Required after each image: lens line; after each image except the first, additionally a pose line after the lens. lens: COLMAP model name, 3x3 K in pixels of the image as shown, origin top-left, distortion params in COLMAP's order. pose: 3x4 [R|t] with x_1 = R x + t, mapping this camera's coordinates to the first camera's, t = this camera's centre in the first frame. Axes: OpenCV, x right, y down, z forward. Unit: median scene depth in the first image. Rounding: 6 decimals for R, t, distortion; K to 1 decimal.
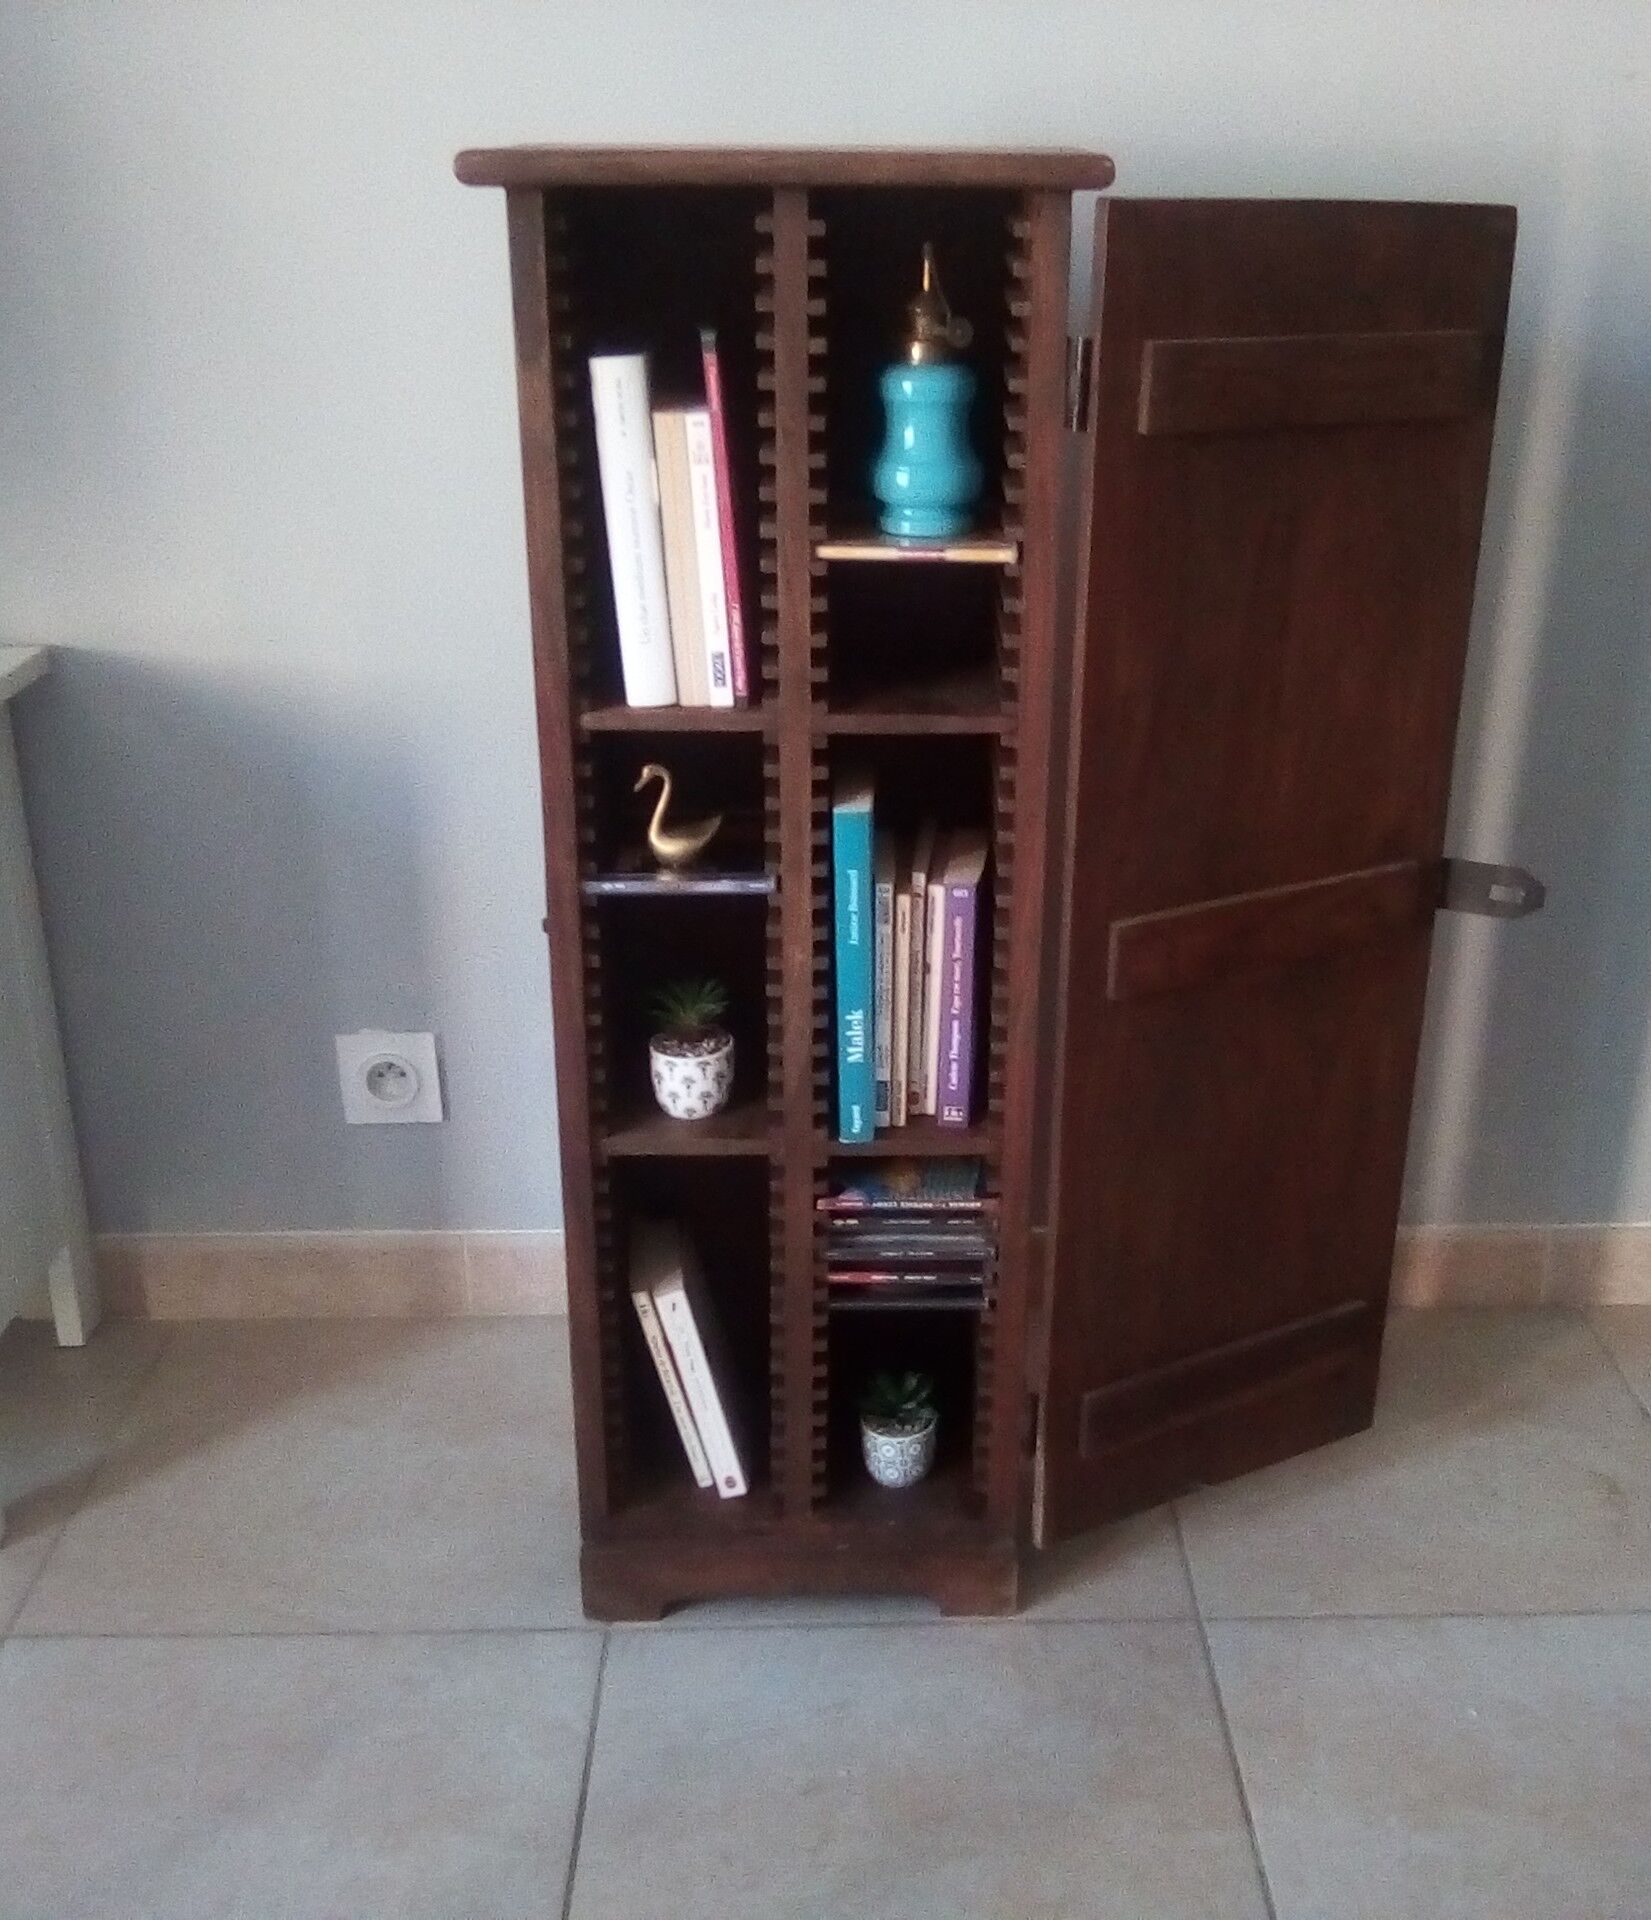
lens RADIAL K [[1979.0, 0, 897.2], [0, 1979.0, 984.3], [0, 0, 1]] dist [-0.005080, 0.000000]
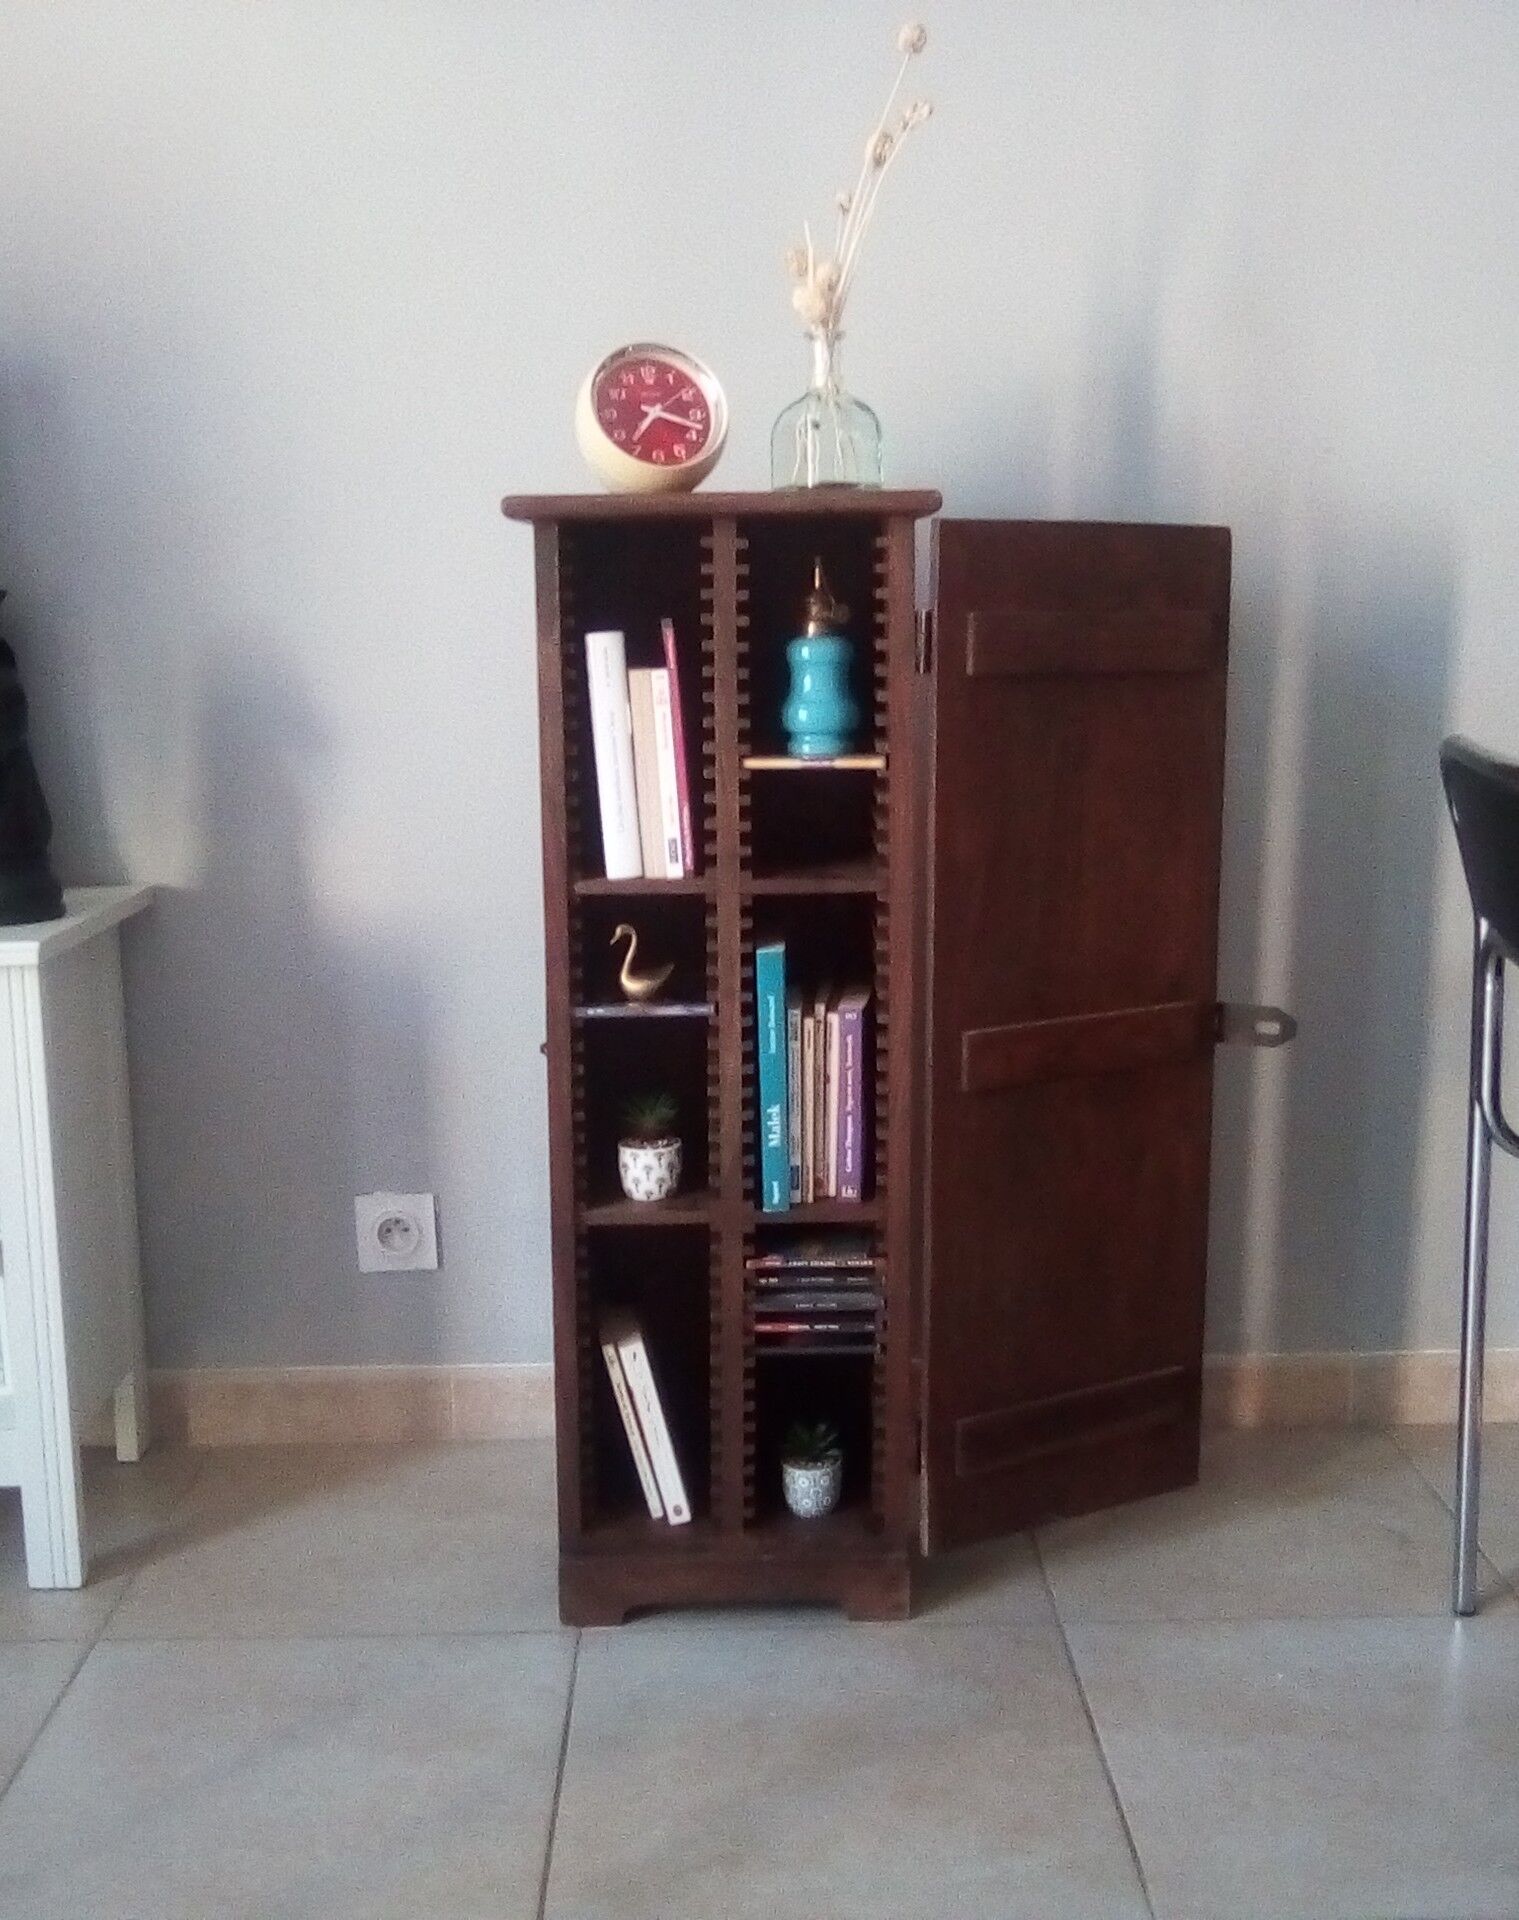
lens RADIAL K [[1970.7, 0, 754.1], [0, 1970.7, 1006.6], [0, 0, 1]] dist [-0.010497, 0.000000]
pose [[0.999666, -0.016239, -0.020095, -0.006632], [0.011997, 0.980610, -0.195604, 0.202318], [0.022882, 0.195297, 0.980477, -0.309020]]
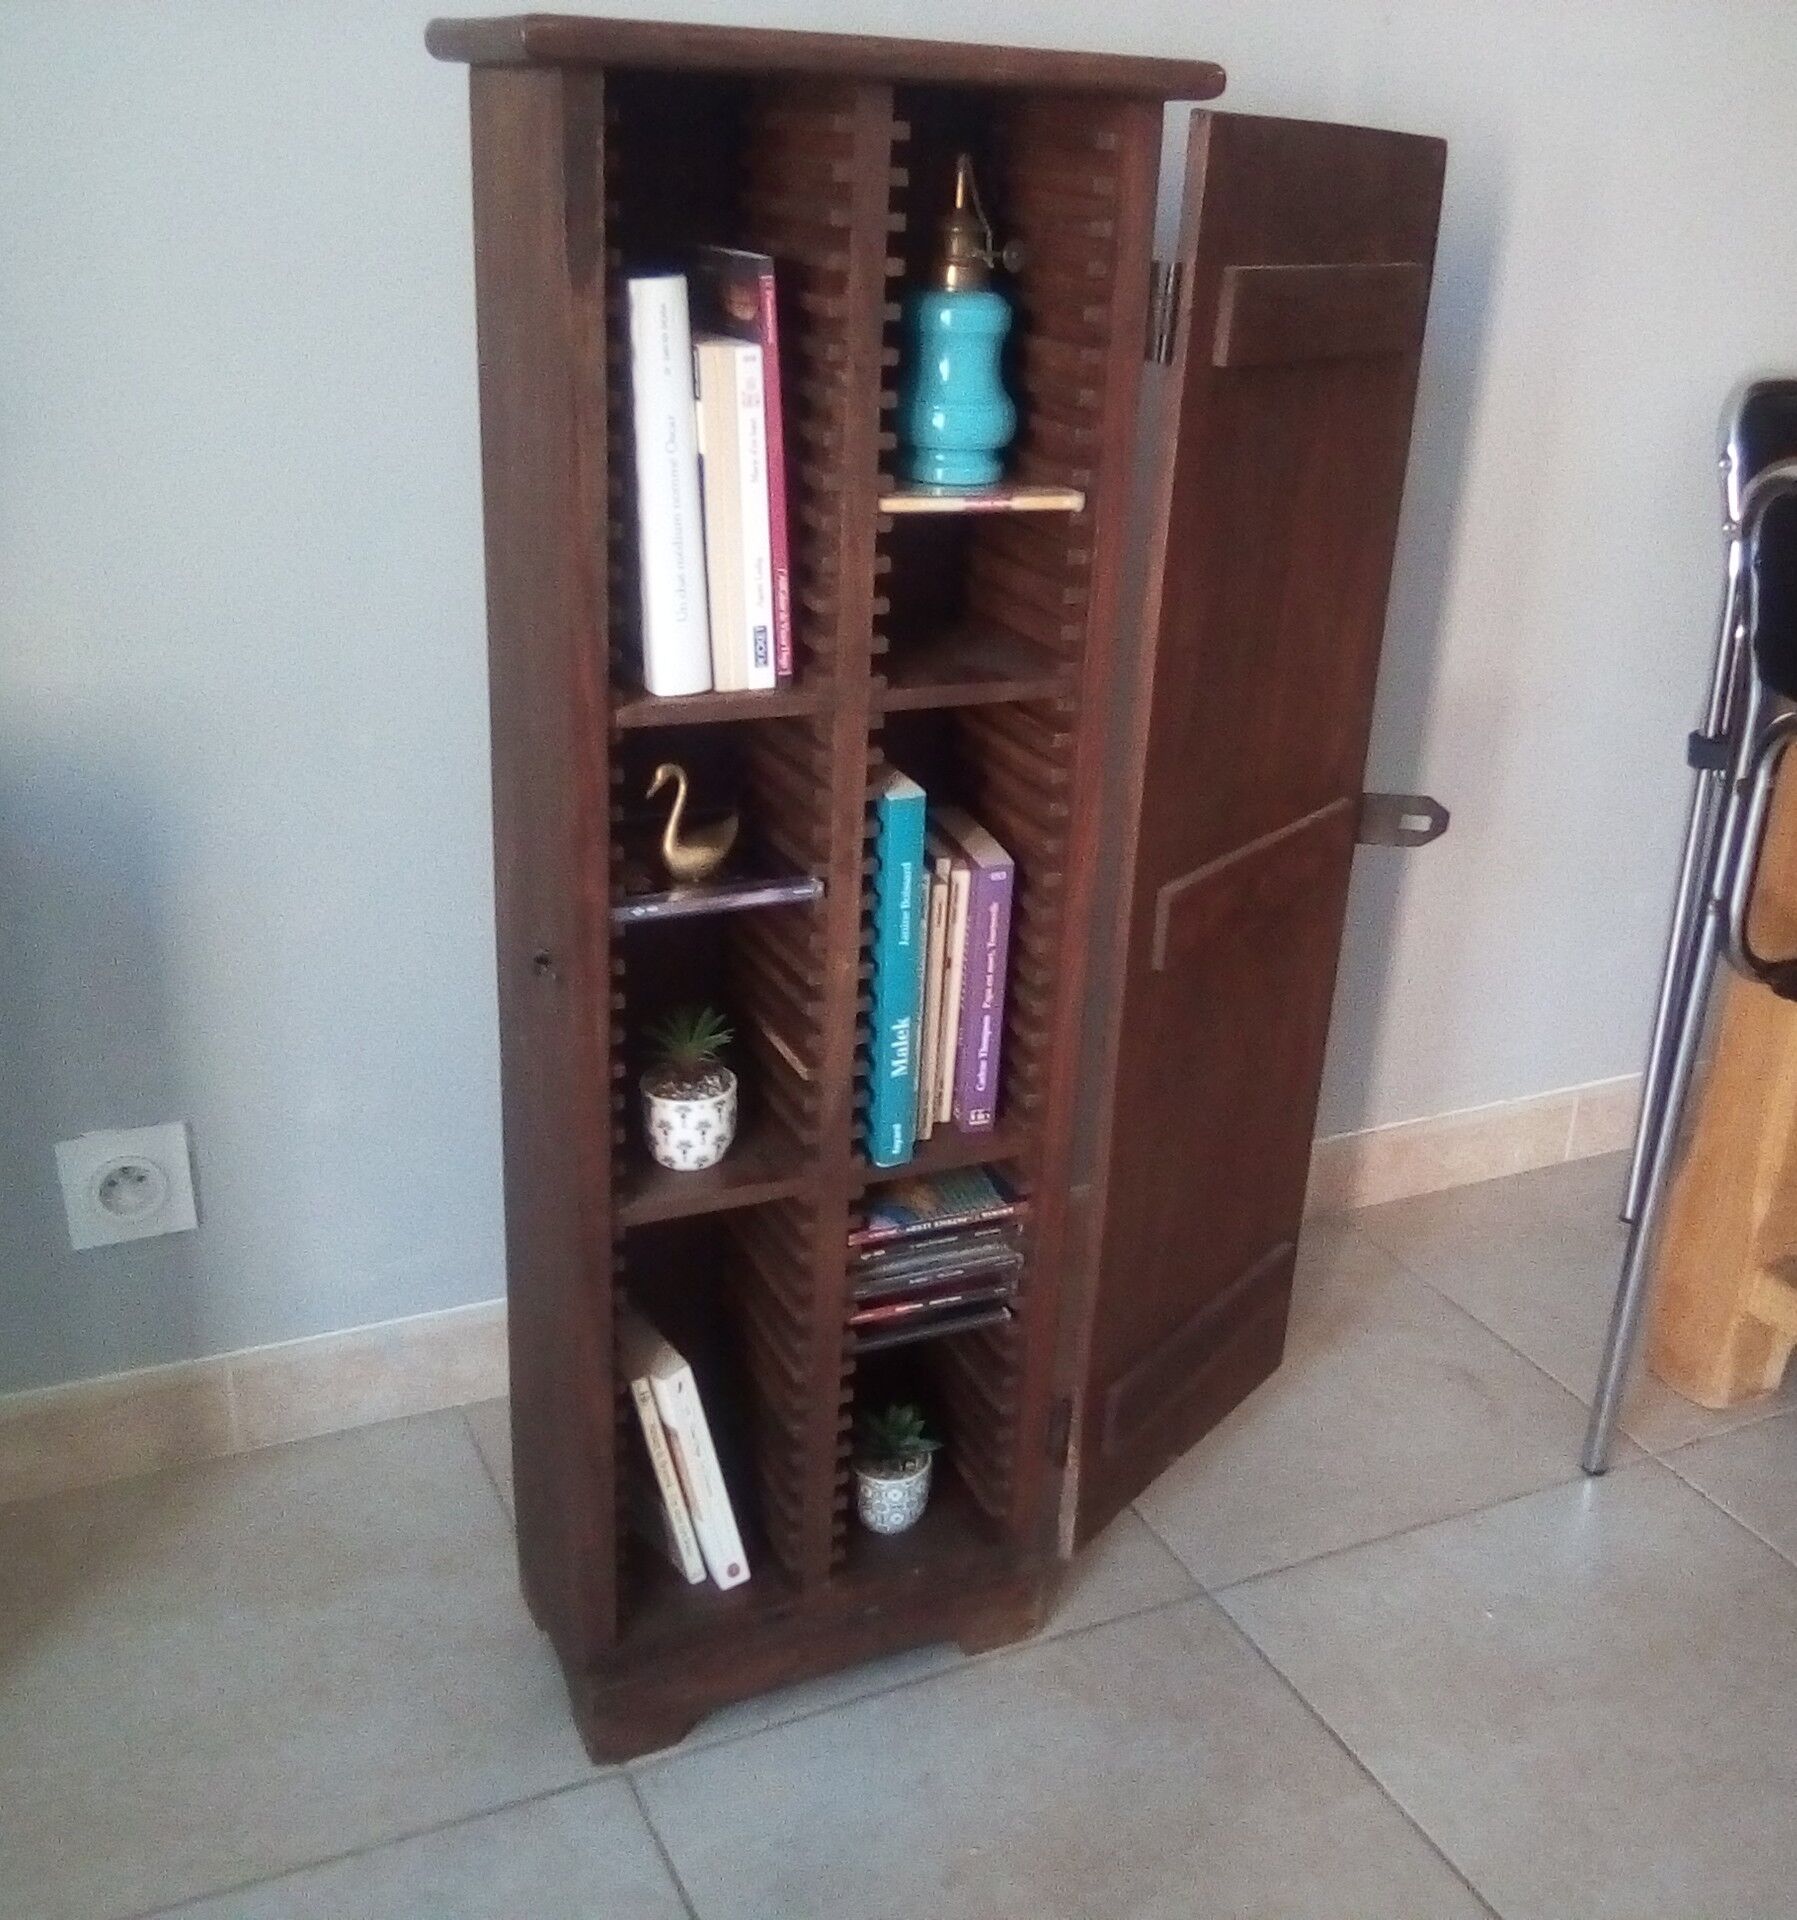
lens RADIAL K [[2004.1, 0, 944.4], [0, 2004.1, 994.8], [0, 0, 1]] dist [-0.006043, 0.000000]
pose [[0.911085, -0.128177, 0.391784, -0.348133], [0.120650, 0.991725, 0.043885, -0.034091], [-0.394167, 0.007285, 0.919010, 0.153165]]
